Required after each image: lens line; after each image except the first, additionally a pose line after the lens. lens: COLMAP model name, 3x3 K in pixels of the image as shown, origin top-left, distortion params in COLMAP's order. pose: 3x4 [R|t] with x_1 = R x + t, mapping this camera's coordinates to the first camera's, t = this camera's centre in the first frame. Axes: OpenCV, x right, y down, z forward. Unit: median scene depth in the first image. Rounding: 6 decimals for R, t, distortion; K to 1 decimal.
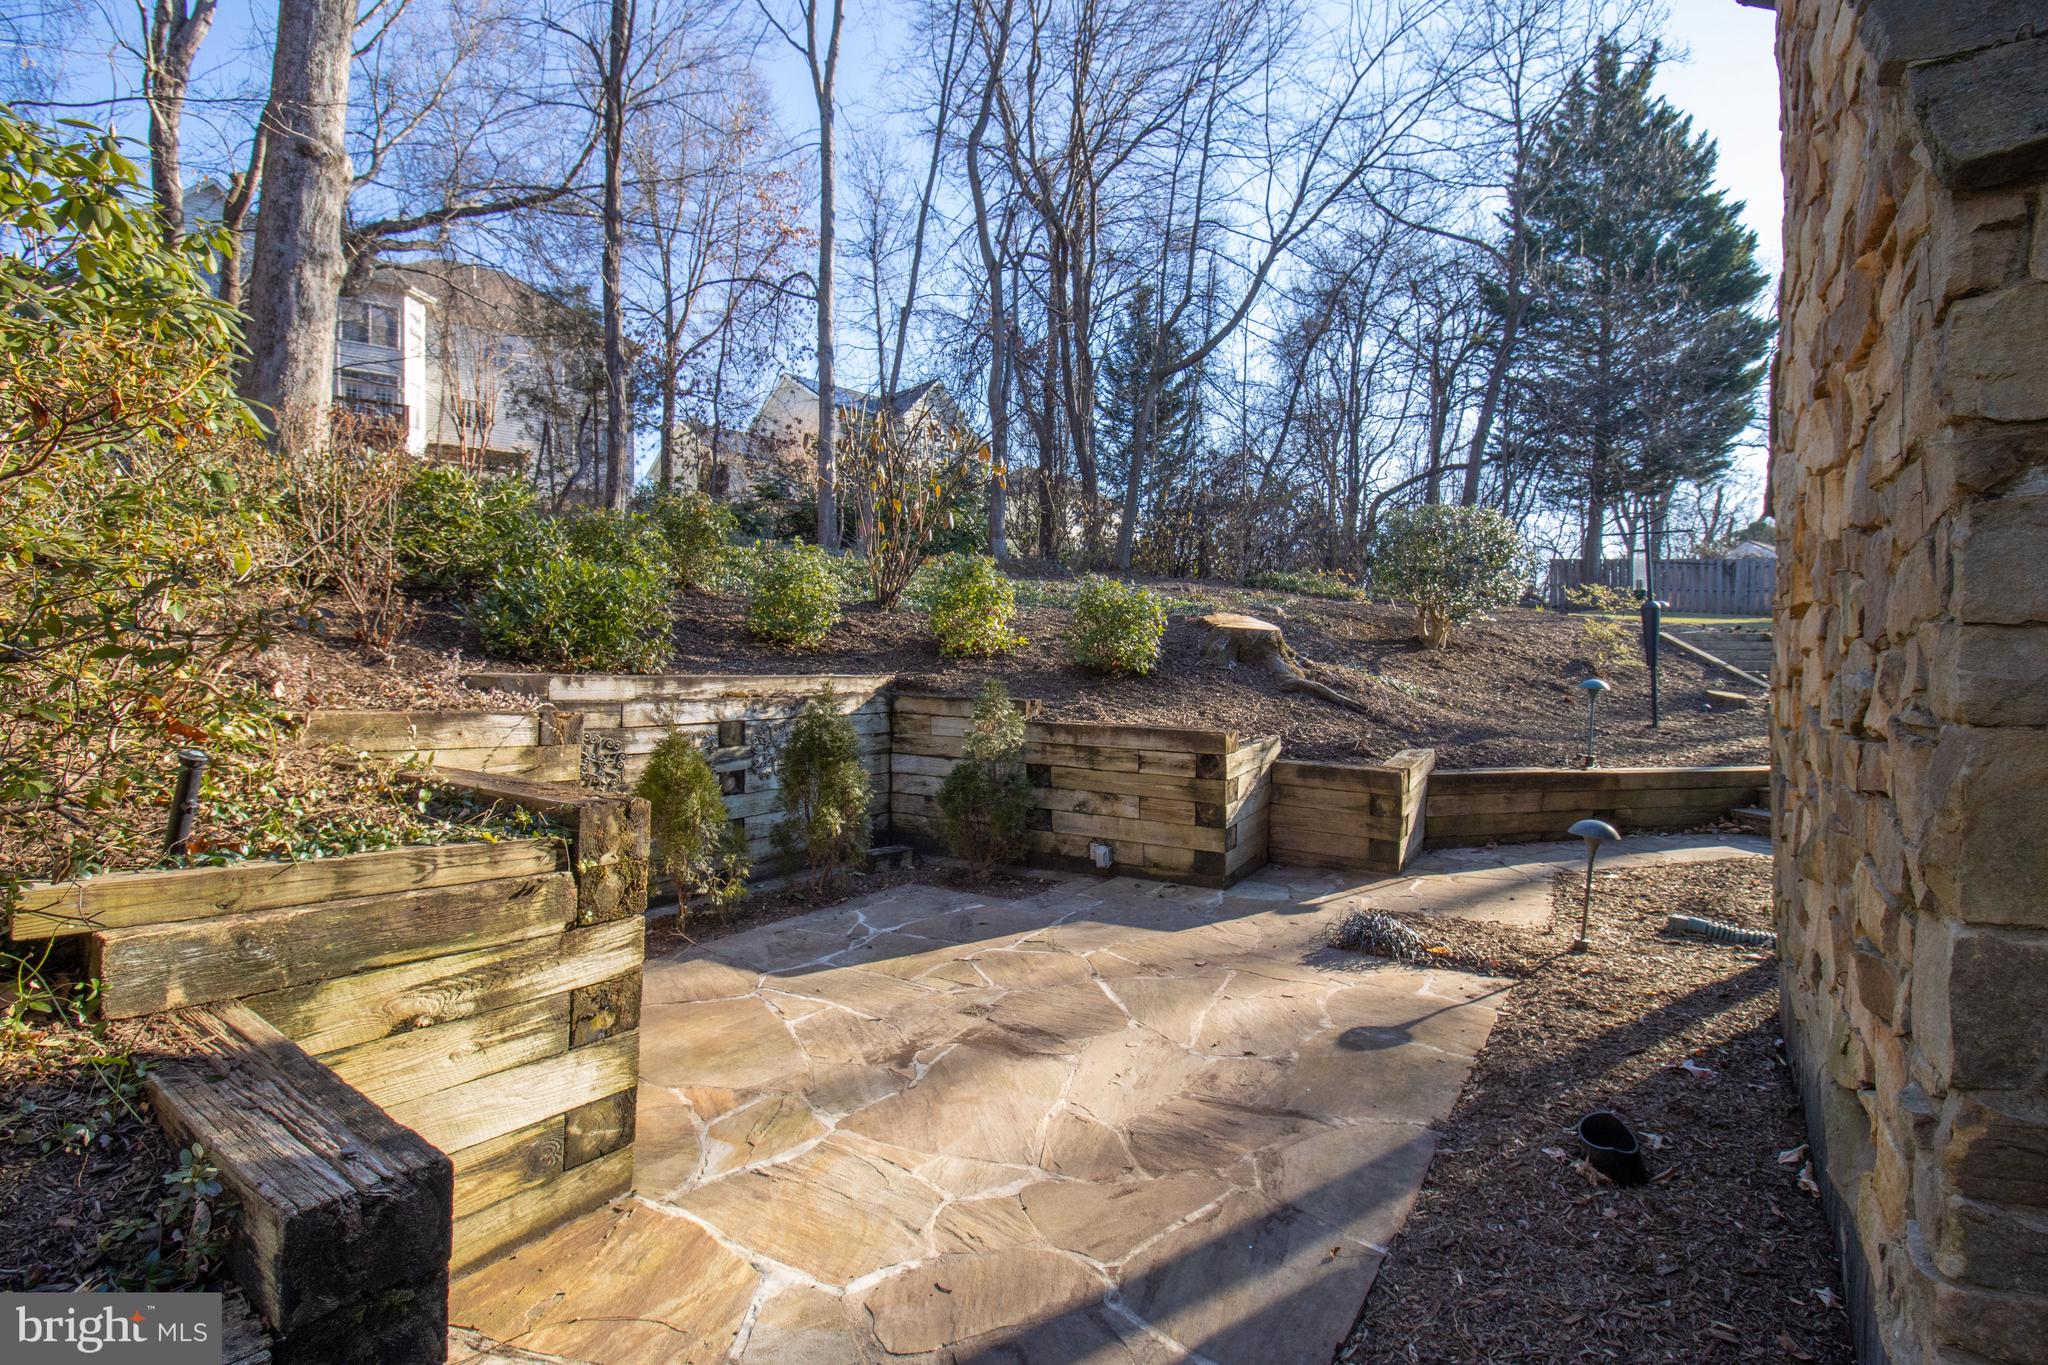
lens RADIAL K [[969.4, 0, 1020.7], [0, 969.4, 658.2], [0, 0, 1]] dist [-0.003029, 0.000440]
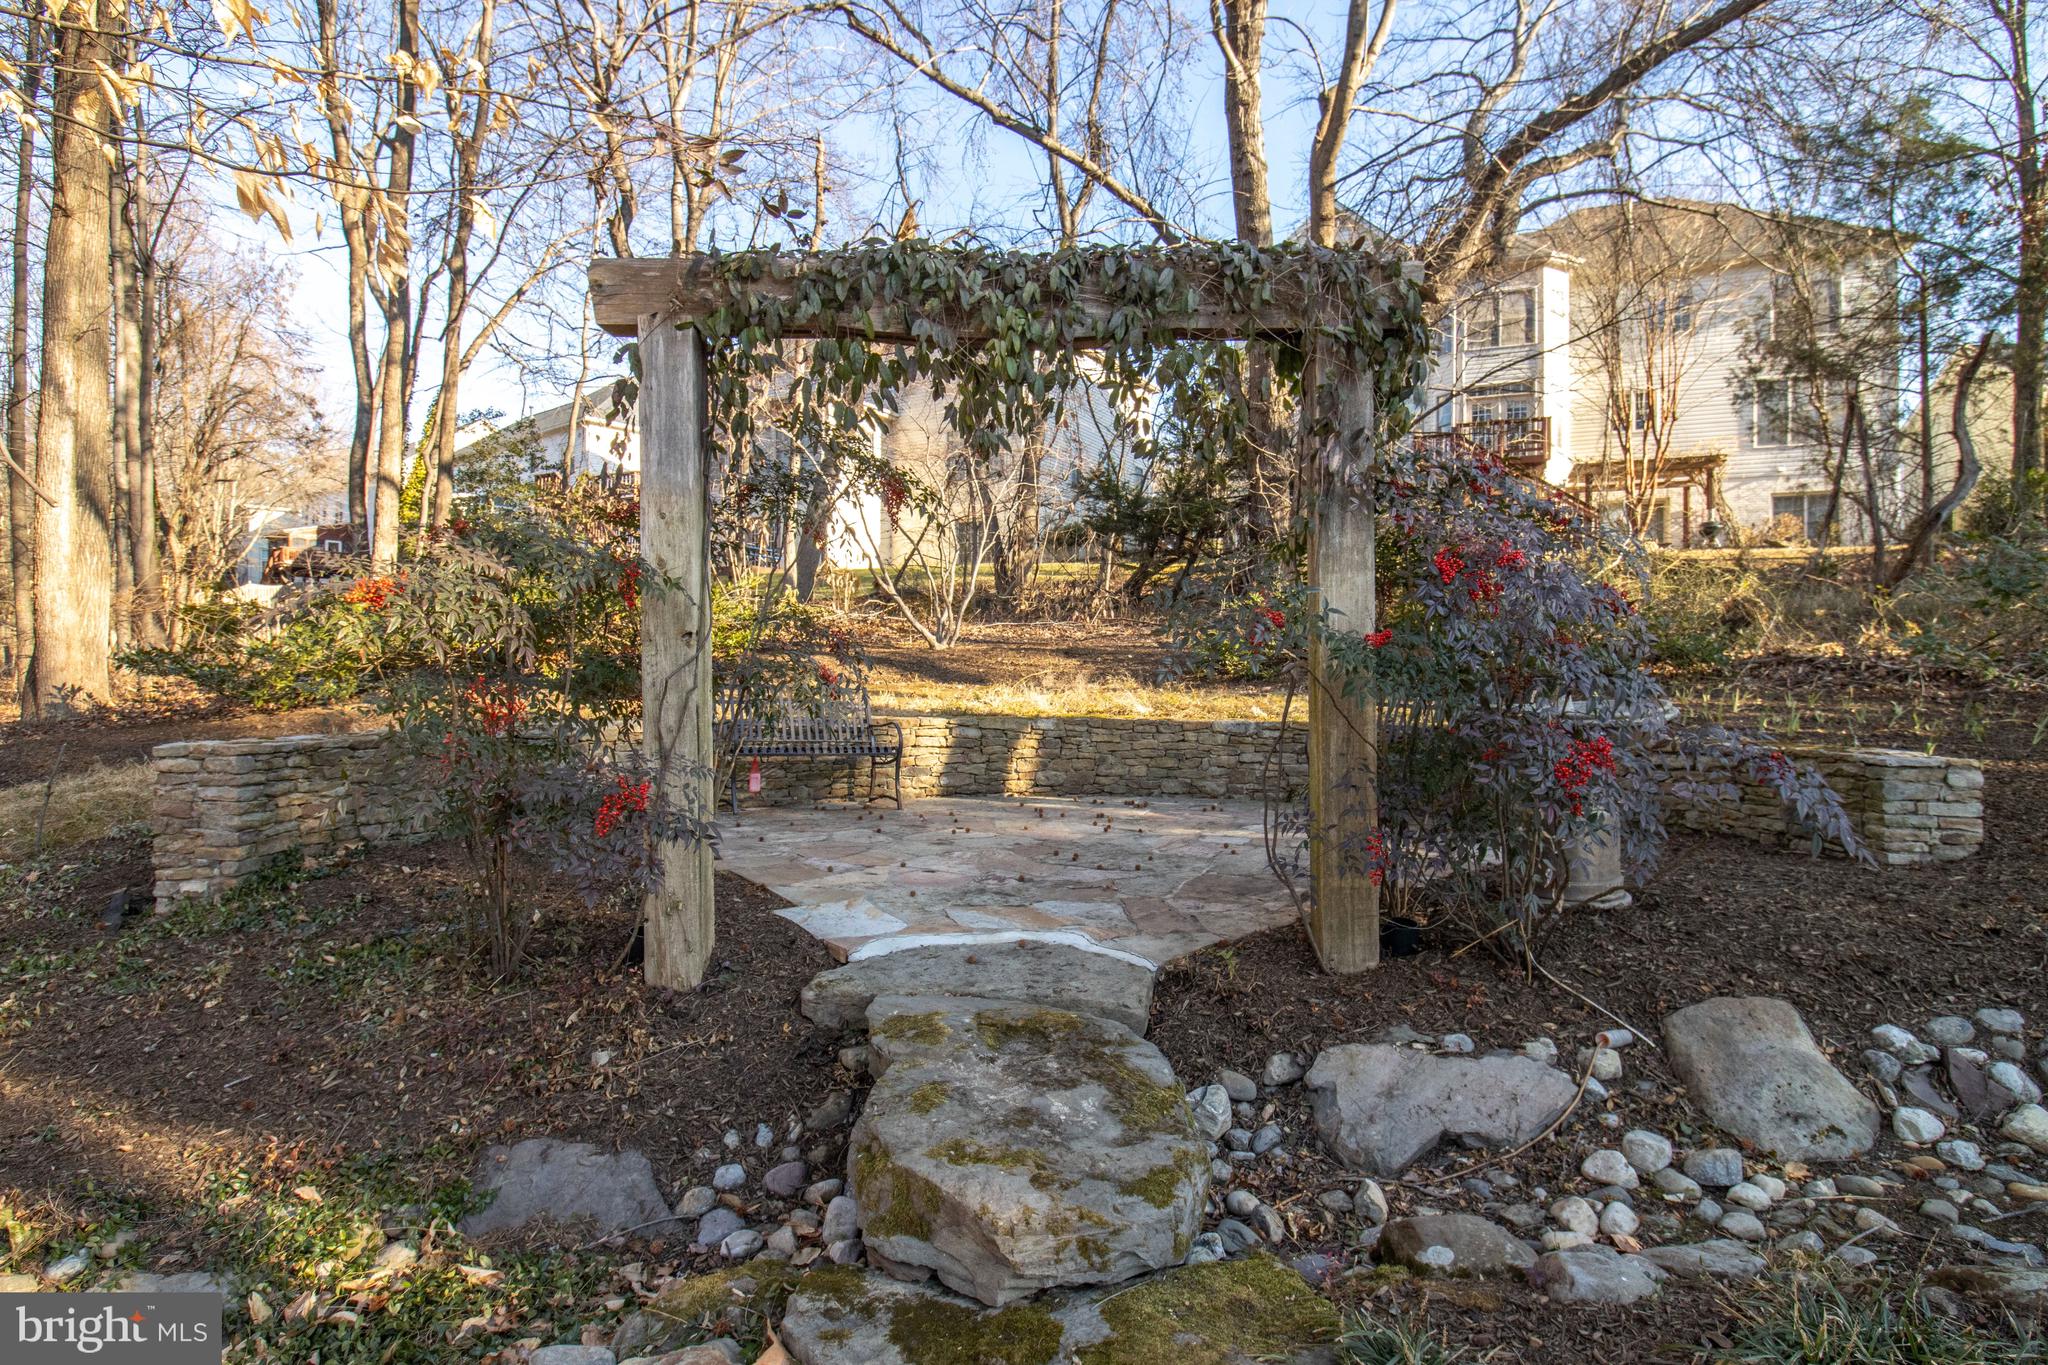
lens RADIAL K [[969.4, 0, 1020.7], [0, 969.4, 658.2], [0, 0, 1]] dist [-0.003029, 0.000440]
pose [[0.514409, 0.001582, -0.857544, -0.226878], [-0.000270, 0.999999, 0.001682, -0.086414], [0.857545, -0.000634, 0.514409, 0.305267]]
